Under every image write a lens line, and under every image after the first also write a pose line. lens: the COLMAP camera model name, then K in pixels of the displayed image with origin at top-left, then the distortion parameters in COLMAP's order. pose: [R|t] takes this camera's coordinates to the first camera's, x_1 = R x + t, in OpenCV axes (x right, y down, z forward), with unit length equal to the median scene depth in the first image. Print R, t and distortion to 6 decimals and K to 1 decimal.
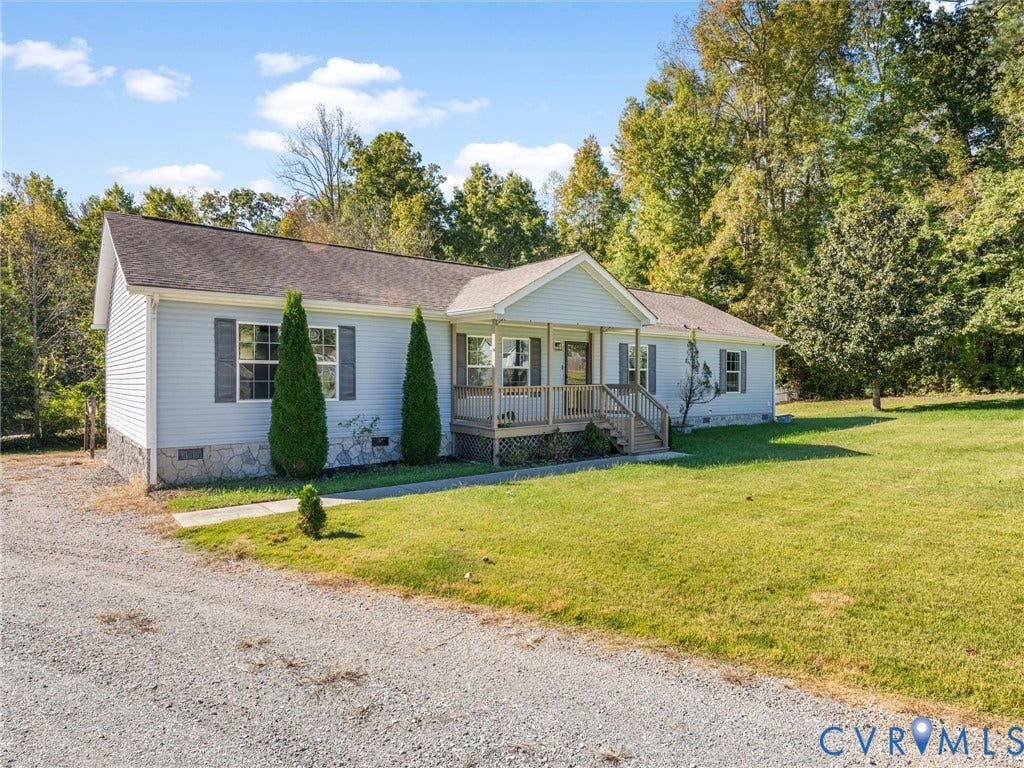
lens RADIAL K [[600.4, 0, 512.0], [0, 600.4, 384.0], [0, 0, 1]] dist [-0.000567, 0.001495]
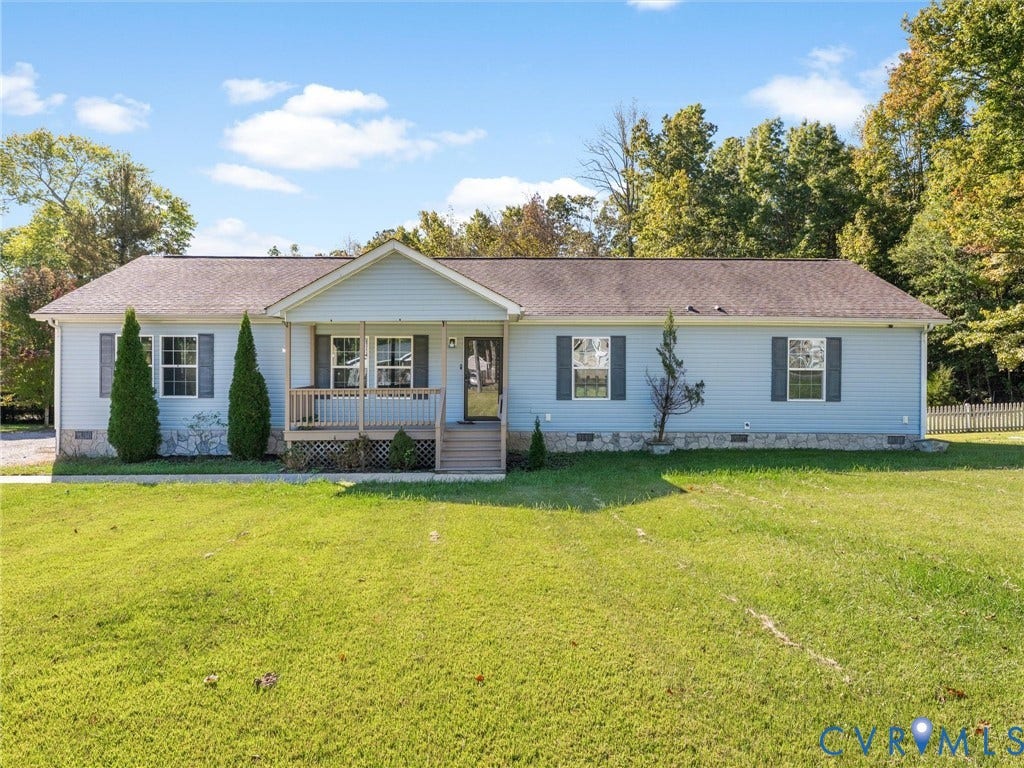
lens RADIAL K [[600.4, 0, 512.0], [0, 600.4, 384.0], [0, 0, 1]] dist [-0.000567, 0.001495]
pose [[0.788511, 0.017555, -0.614770, 0.720774], [-0.005226, 0.999748, 0.021845, -0.022495], [0.614998, -0.014012, 0.788404, 0.363858]]
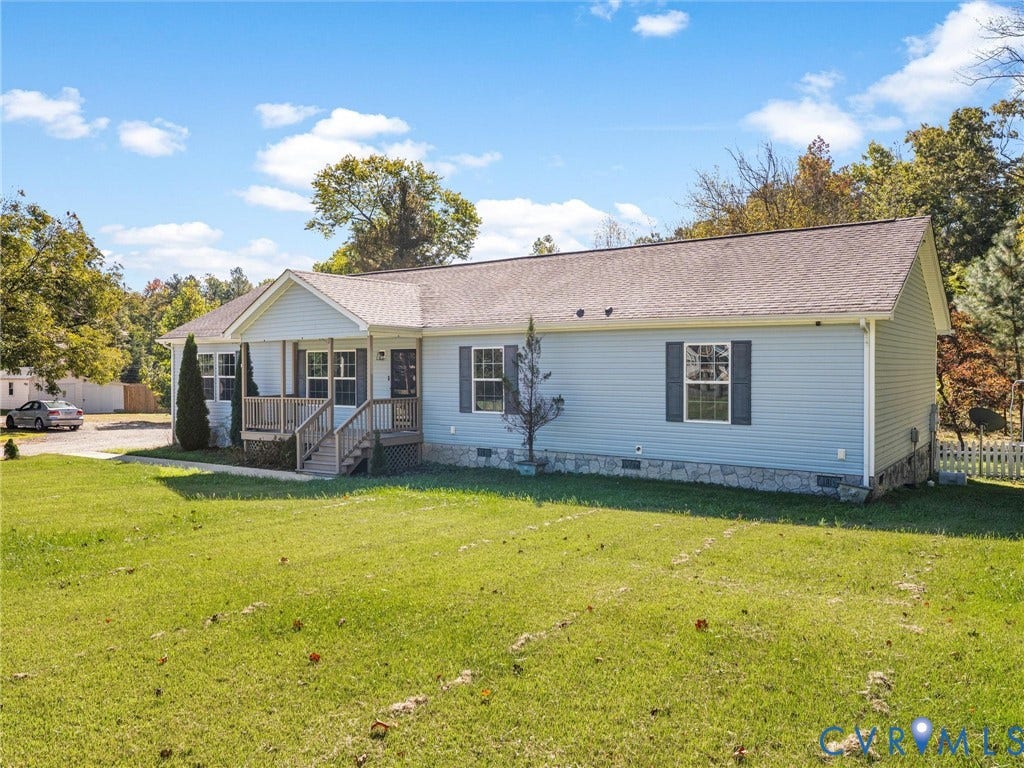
lens RADIAL K [[769.2, 0, 512.8], [0, 769.2, 379.6], [0, 0, 1]] dist [-0.027230, 0.000556]
pose [[0.281944, 0.017316, -0.959275, 1.338370], [0.003270, 0.999814, 0.019008, -0.049037], [0.959425, -0.008496, 0.281835, 0.889666]]
